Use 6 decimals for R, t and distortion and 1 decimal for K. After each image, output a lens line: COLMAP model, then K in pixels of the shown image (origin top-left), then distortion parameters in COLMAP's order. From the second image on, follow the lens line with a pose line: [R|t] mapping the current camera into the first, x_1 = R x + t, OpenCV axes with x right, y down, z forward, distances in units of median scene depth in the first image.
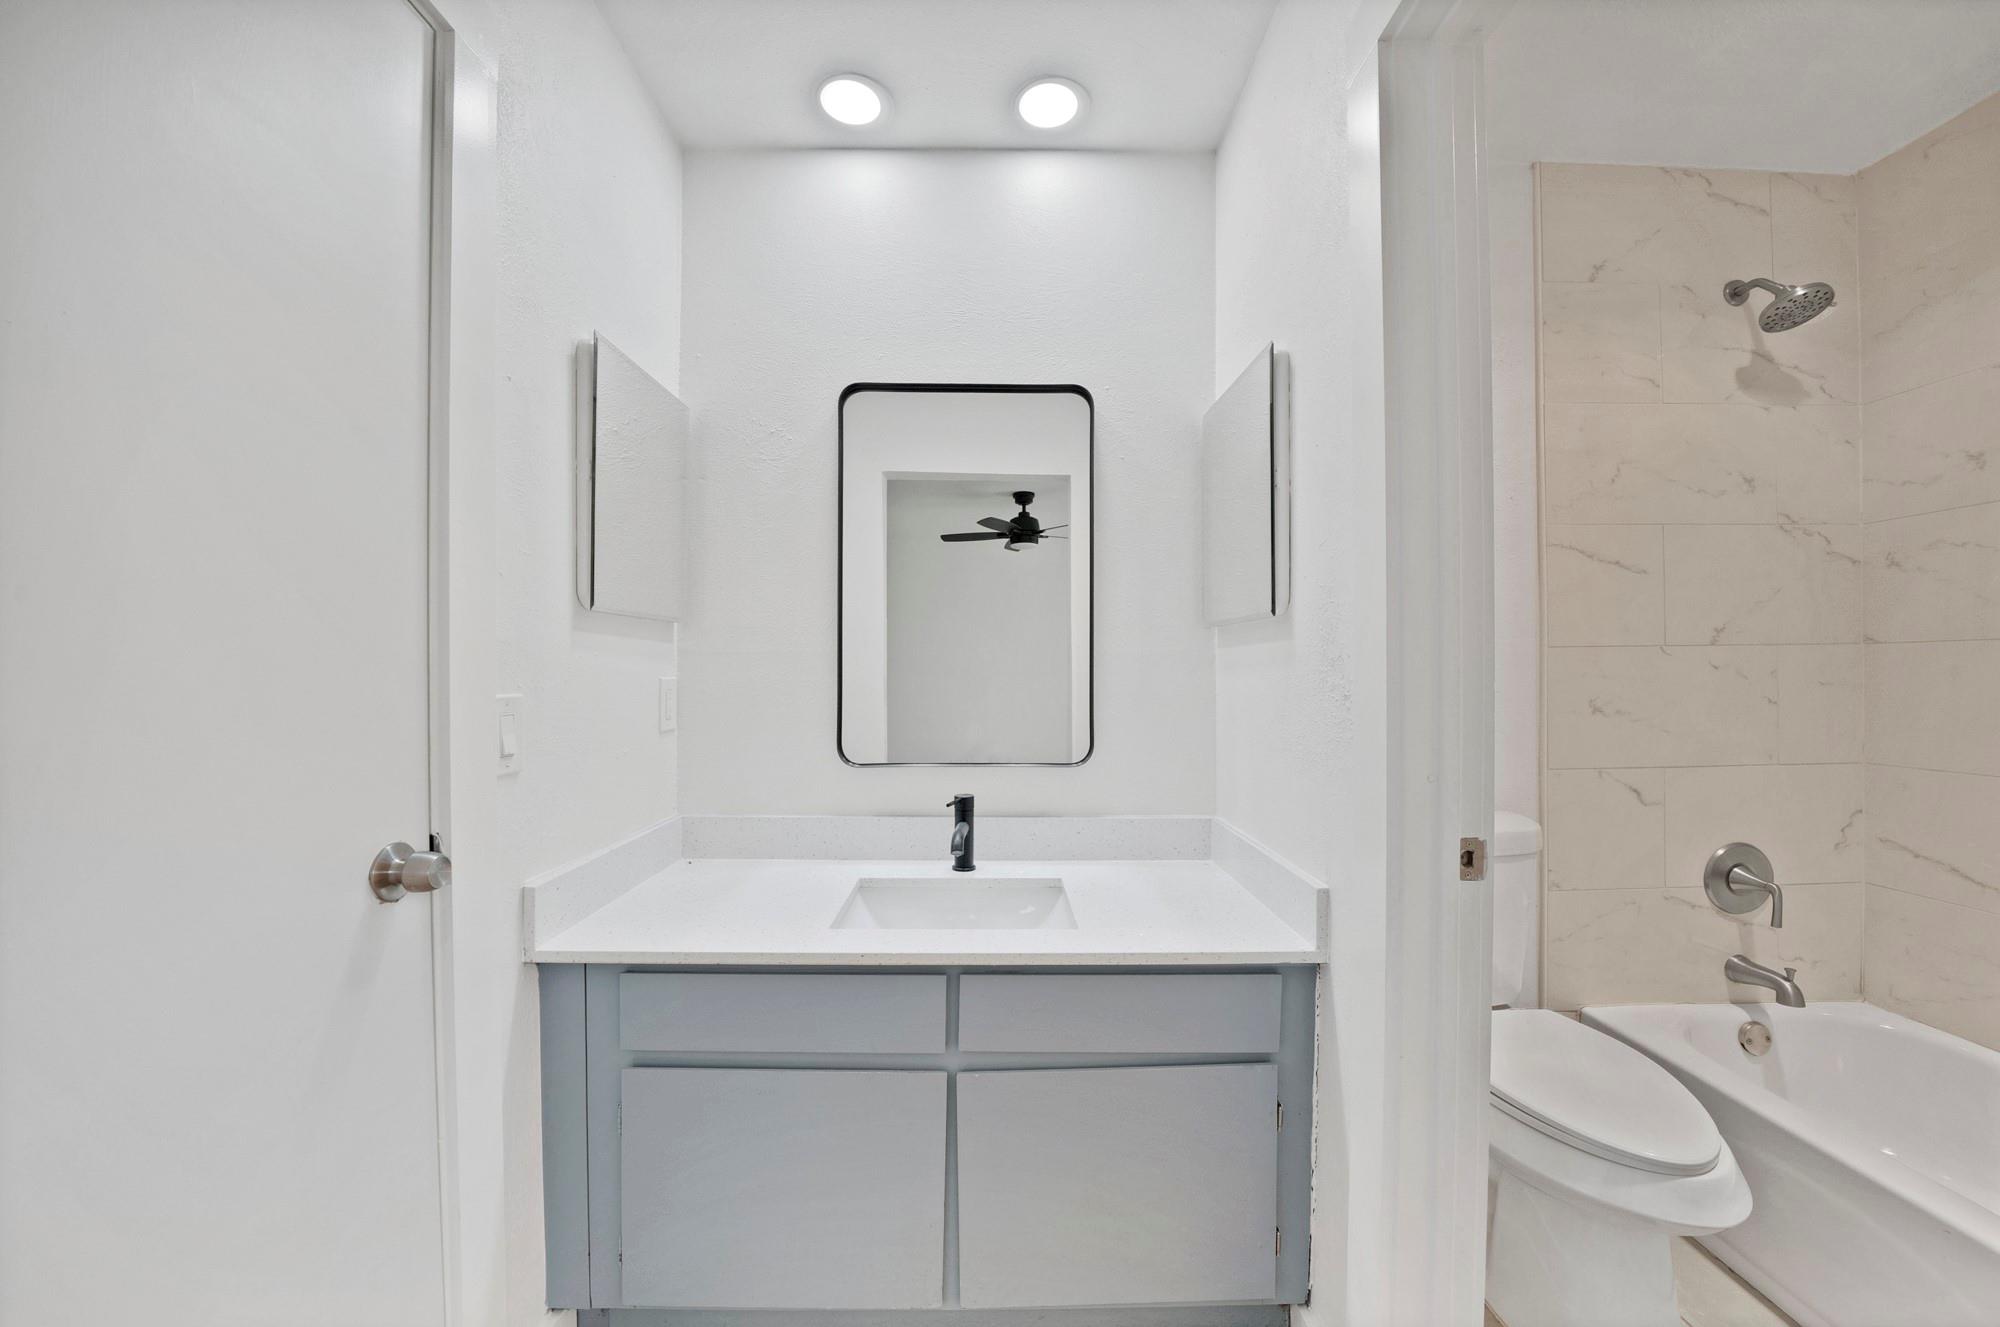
lens RADIAL K [[731.6, 0, 1003.4], [0, 731.6, 677.3], [0, 0, 1]] dist [-0.019072, 0.000978]
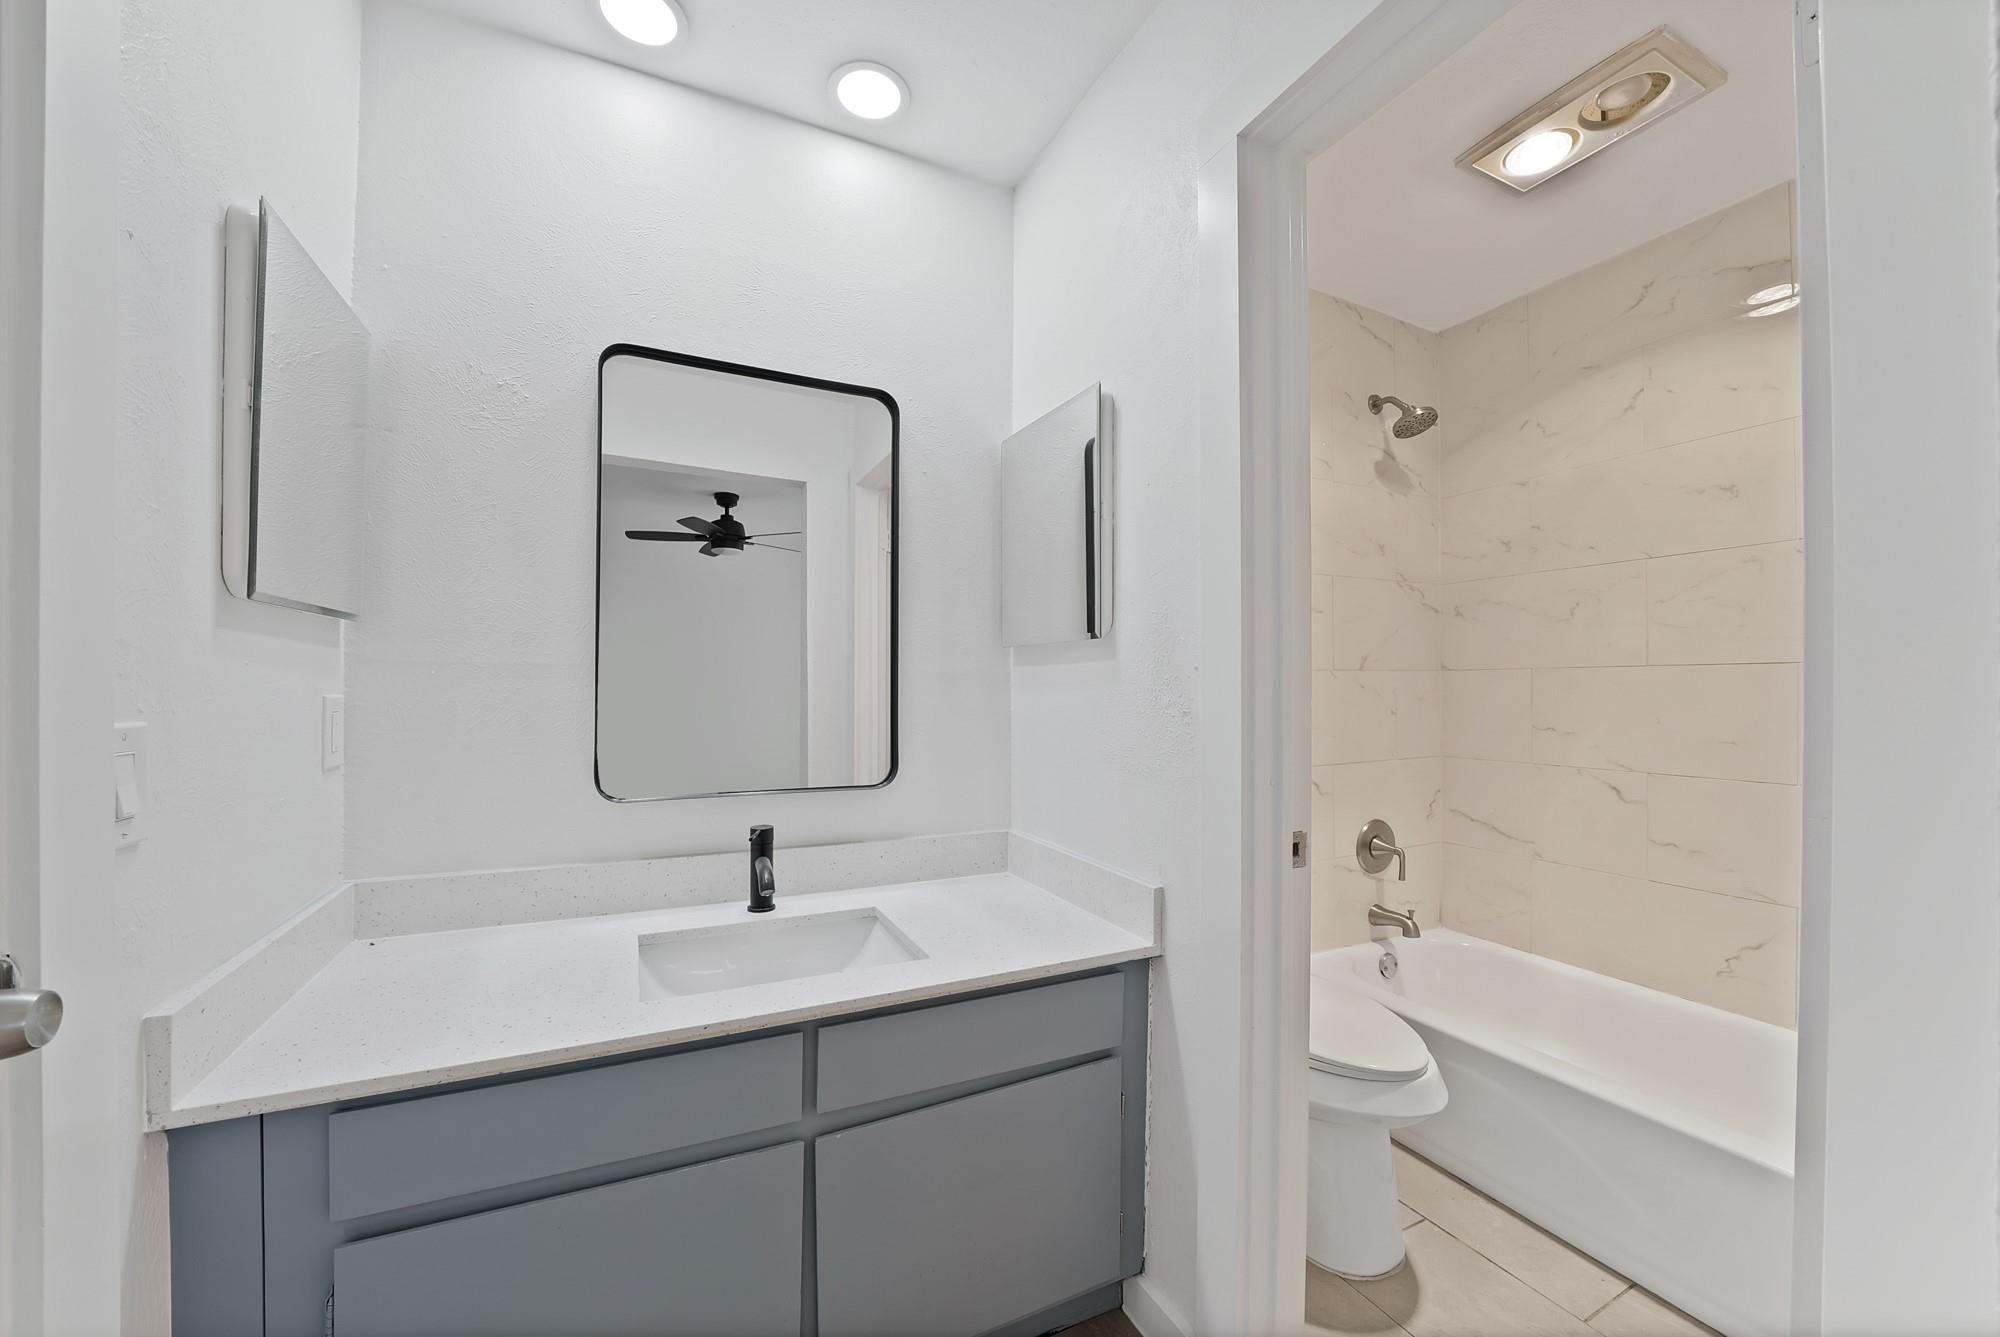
lens RADIAL K [[731.6, 0, 1000.4], [0, 731.6, 688.9], [0, 0, 1]] dist [-0.019072, 0.000978]
pose [[0.908341, 0.002711, 0.418223, -0.172377], [-0.000547, 0.999986, -0.005293, -0.002791], [-0.418231, 0.004579, 0.908329, 0.070153]]
